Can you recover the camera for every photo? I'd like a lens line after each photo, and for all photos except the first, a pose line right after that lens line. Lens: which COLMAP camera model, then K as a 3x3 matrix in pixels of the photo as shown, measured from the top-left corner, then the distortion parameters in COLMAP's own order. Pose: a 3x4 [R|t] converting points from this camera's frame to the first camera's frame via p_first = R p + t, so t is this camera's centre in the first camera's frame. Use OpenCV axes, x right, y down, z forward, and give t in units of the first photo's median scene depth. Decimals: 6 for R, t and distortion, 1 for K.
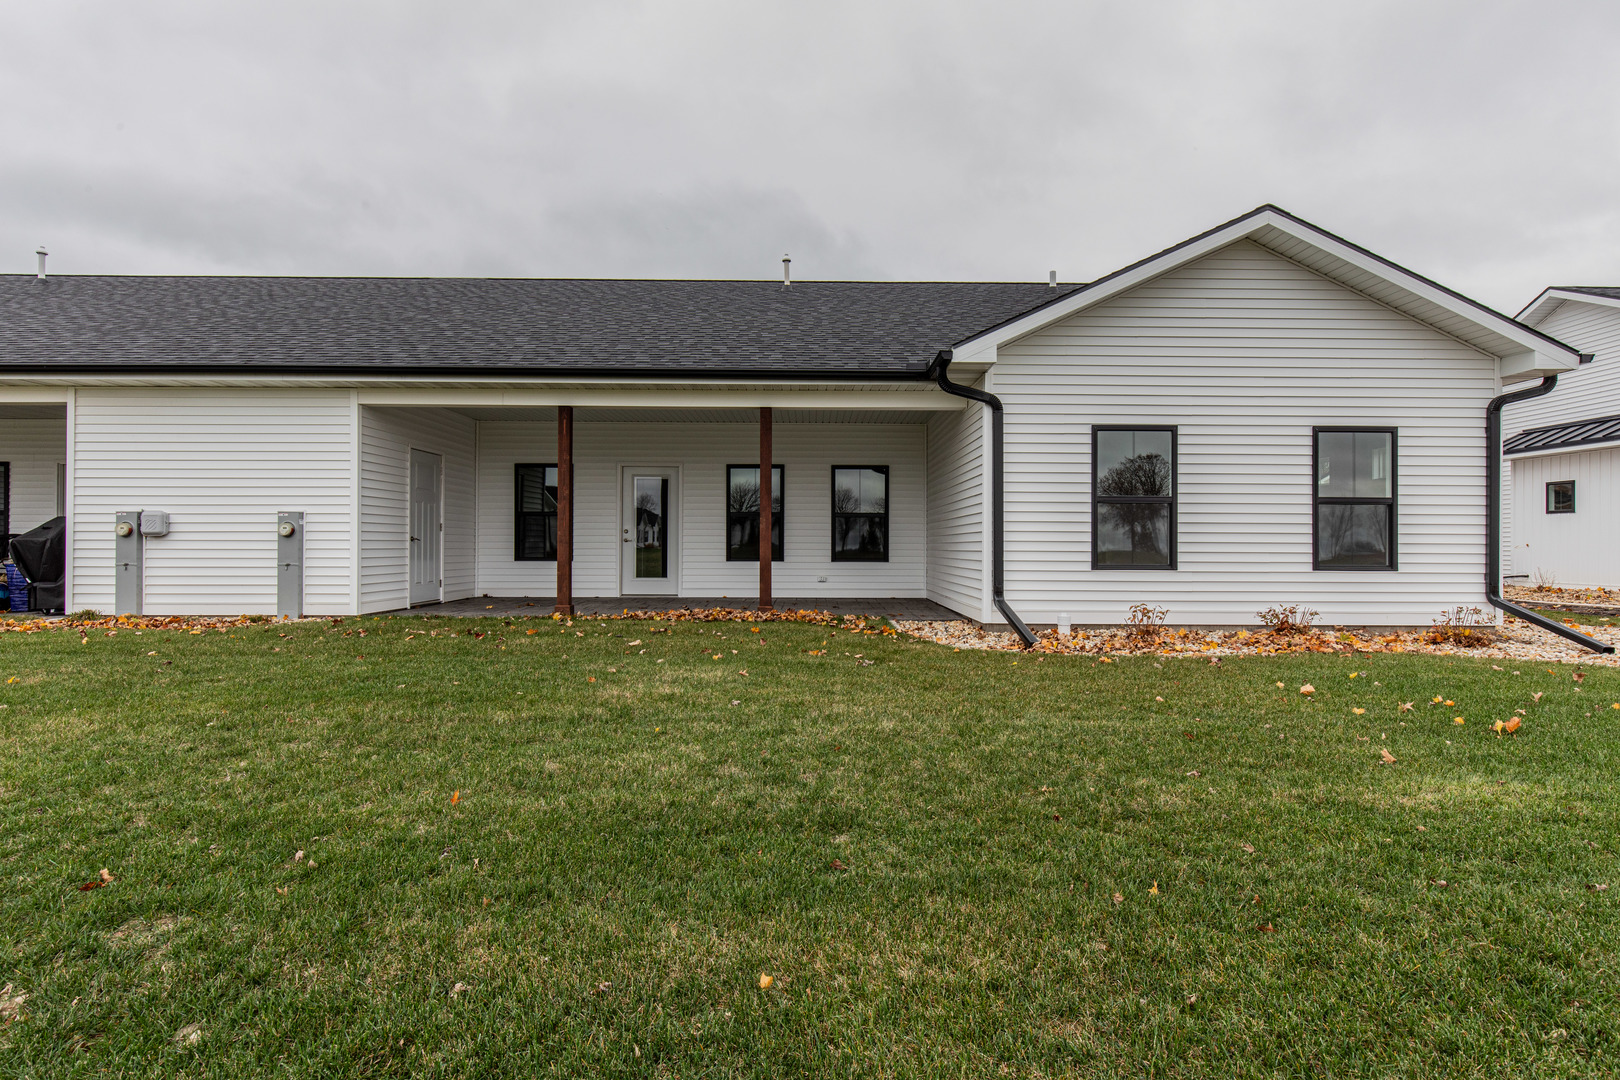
lens RADIAL K [[847.9, 0, 802.6], [0, 847.9, 532.7], [0, 0, 1]] dist [-0.002326, -0.002368]
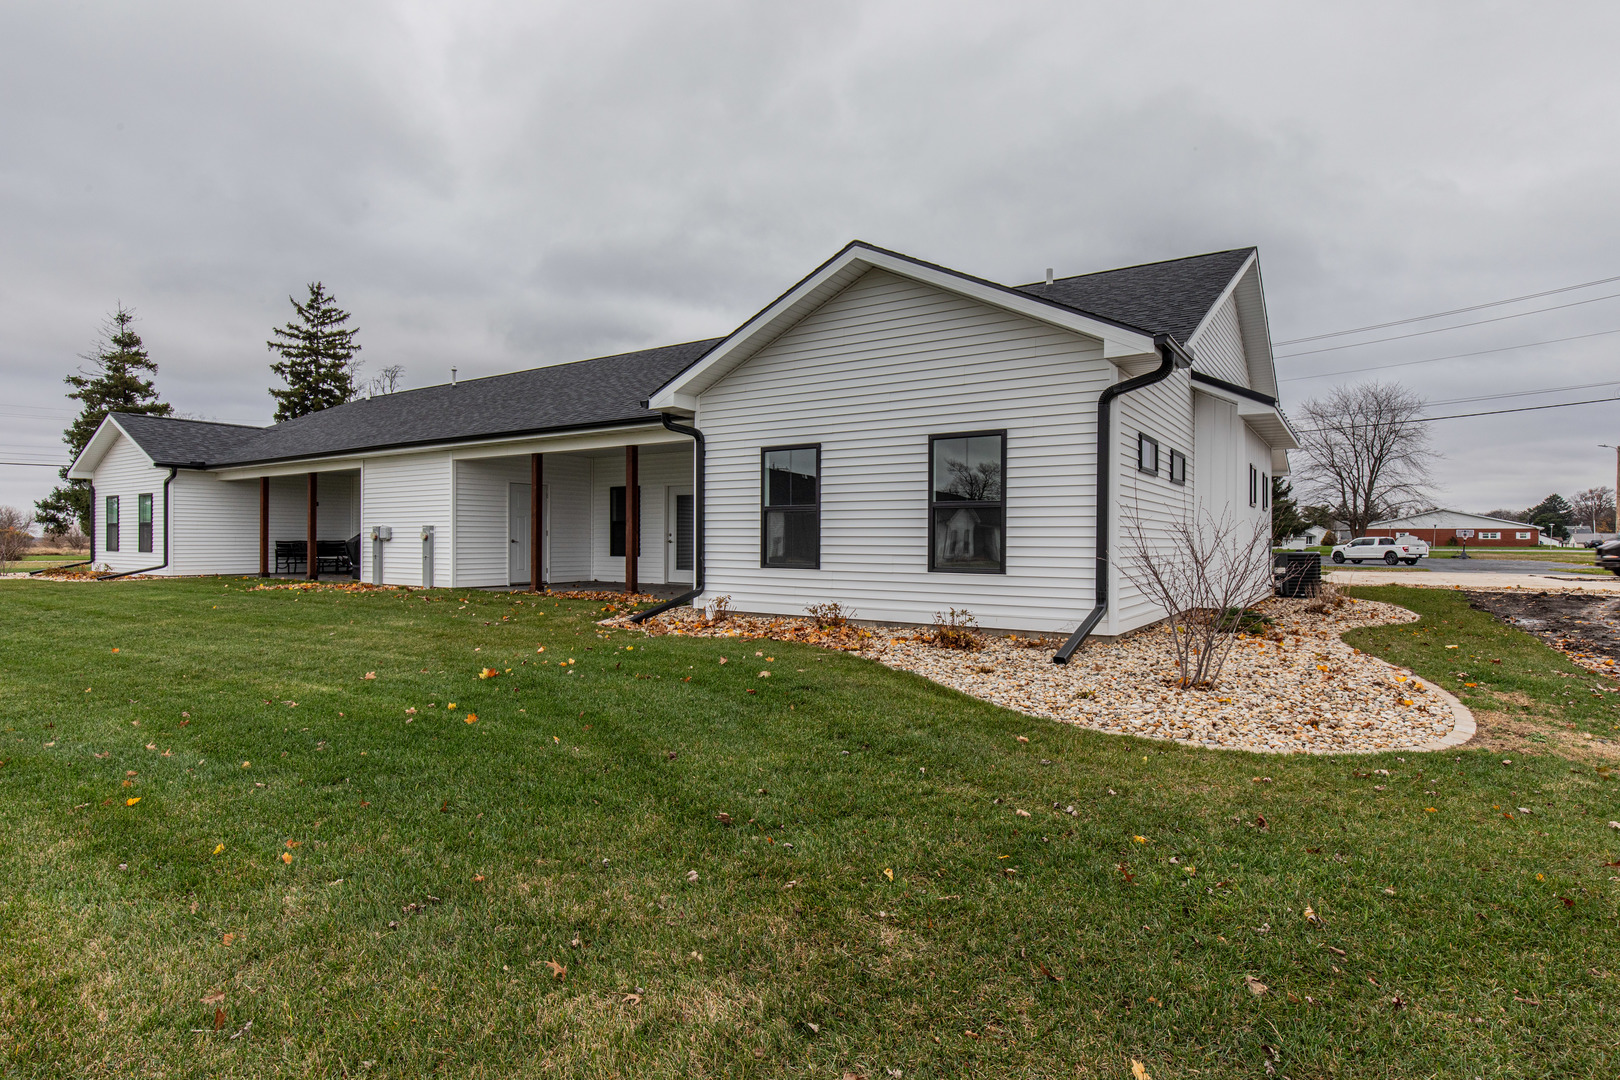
lens RADIAL K [[847.9, 0, 809.2], [0, 847.9, 545.6], [0, 0, 1]] dist [-0.002326, -0.002368]
pose [[0.817223, 0.003218, -0.576312, 1.011004], [0.004387, 0.999921, 0.011805, -0.001417], [0.576304, -0.012175, 0.817144, 0.047609]]
